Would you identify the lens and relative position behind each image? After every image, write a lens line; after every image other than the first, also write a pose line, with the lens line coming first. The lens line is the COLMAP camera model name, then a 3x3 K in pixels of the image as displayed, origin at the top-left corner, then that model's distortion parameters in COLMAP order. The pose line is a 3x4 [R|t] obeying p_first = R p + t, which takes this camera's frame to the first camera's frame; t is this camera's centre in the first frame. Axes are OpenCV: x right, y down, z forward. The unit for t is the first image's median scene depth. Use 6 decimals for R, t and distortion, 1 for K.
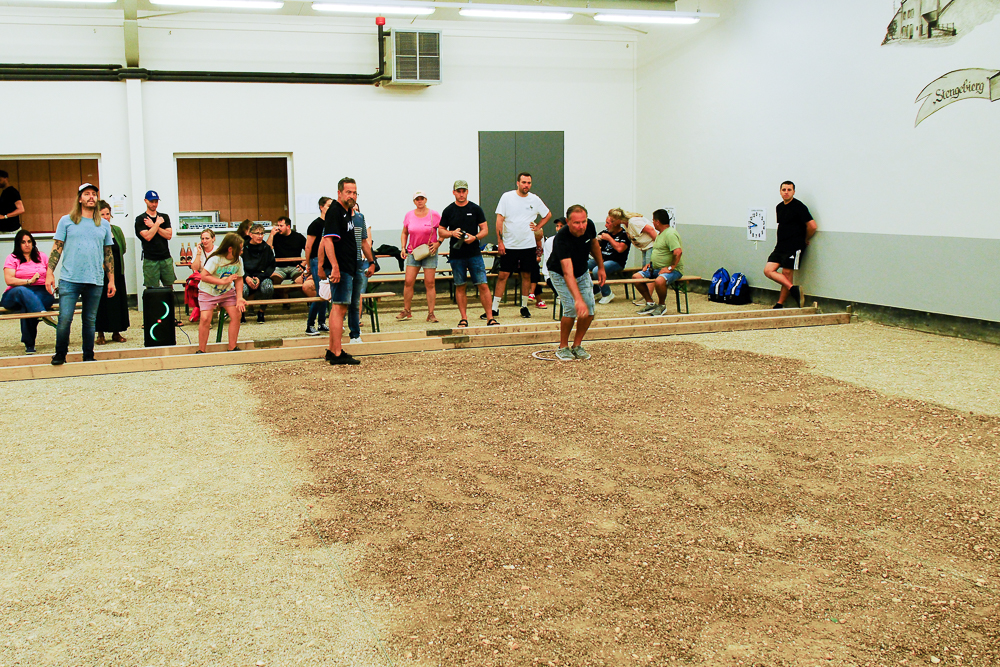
lens RADIAL K [[915.3, 0, 407.0], [0, 915.3, 293.2], [0, 0, 1]] dist [-0.001850, 0.013015]
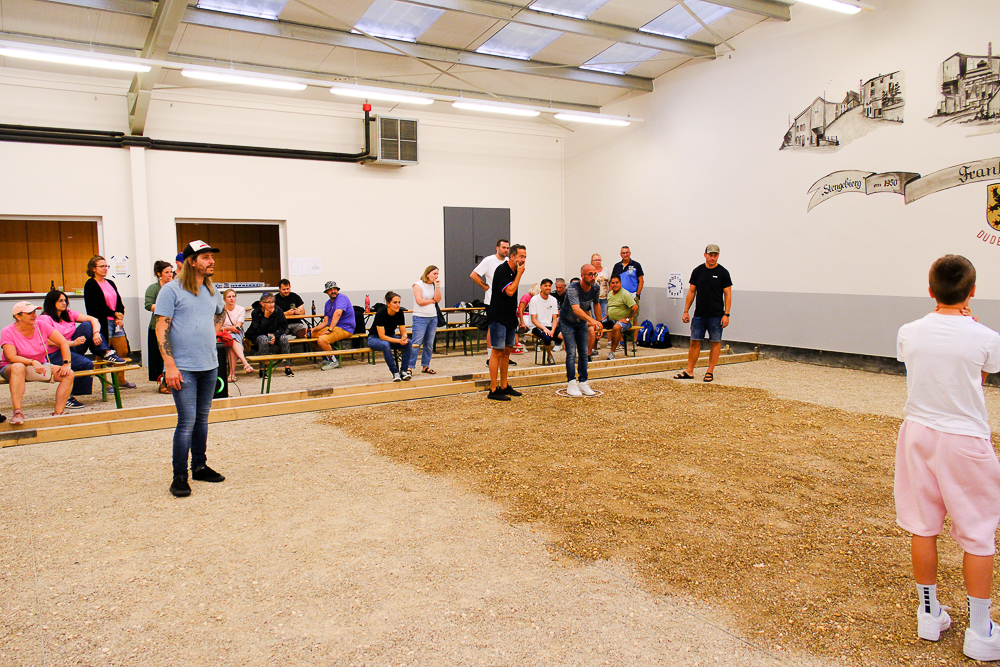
lens RADIAL K [[770.2, 0, 500.0], [0, 770.2, 333.5], [0, 0, 1]] dist [-0.010940, 0.029121]
pose [[0.960240, -0.016168, 0.278708, -0.199266], [0.020608, 0.999703, -0.013010, 0.000996], [-0.278415, 0.018237, 0.960288, 0.050748]]
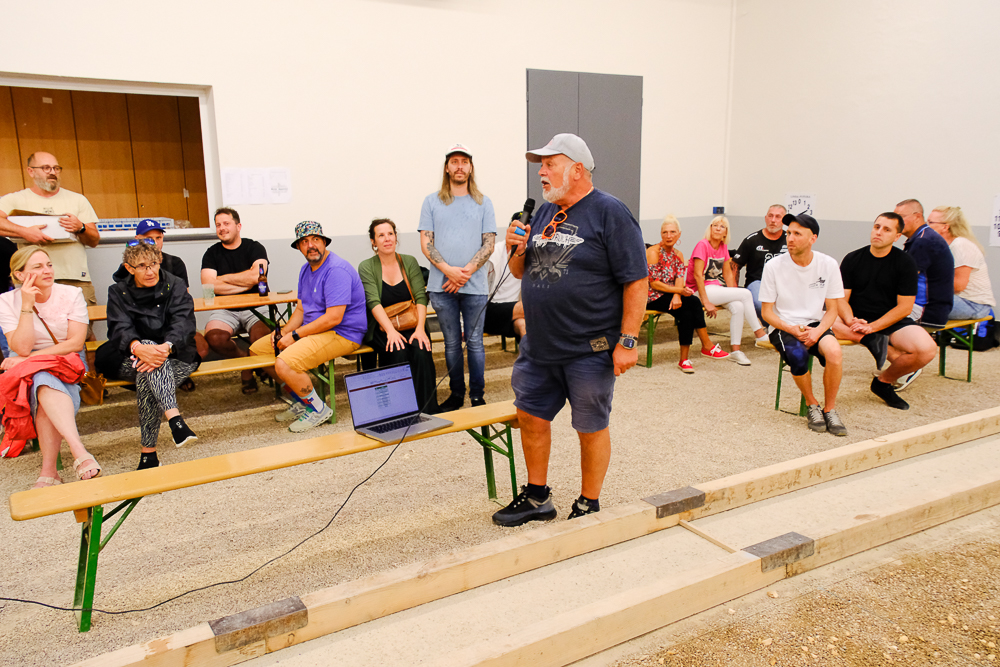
lens RADIAL K [[830.3, 0, 500.0], [0, 830.3, 333.5], [0, 0, 1]] dist [-0.001019, 0.171280]
pose [[0.962804, -0.041686, 0.266967, -0.143902], [0.022215, 0.996895, 0.075543, -0.065805], [-0.269287, -0.066802, 0.960740, 0.703173]]
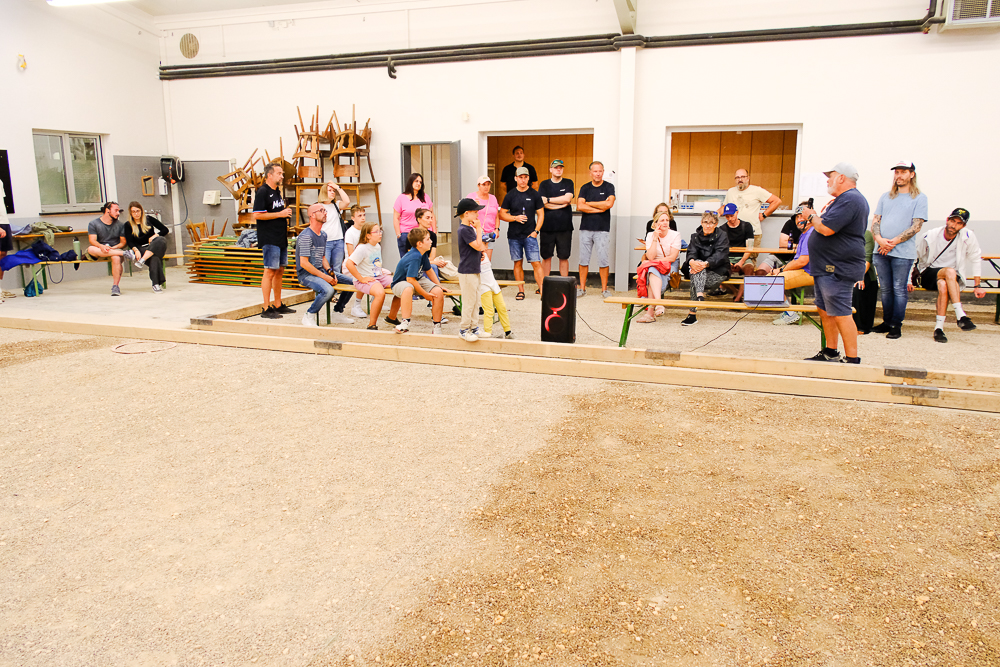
lens RADIAL K [[770.2, 0, 500.0], [0, 770.2, 333.5], [0, 0, 1]] dist [-0.010940, 0.029121]
pose [[0.803878, 0.135462, -0.579163, 0.130764], [-0.076415, 0.989172, 0.125296, -0.040679], [0.589865, -0.056465, 0.805525, 0.350419]]
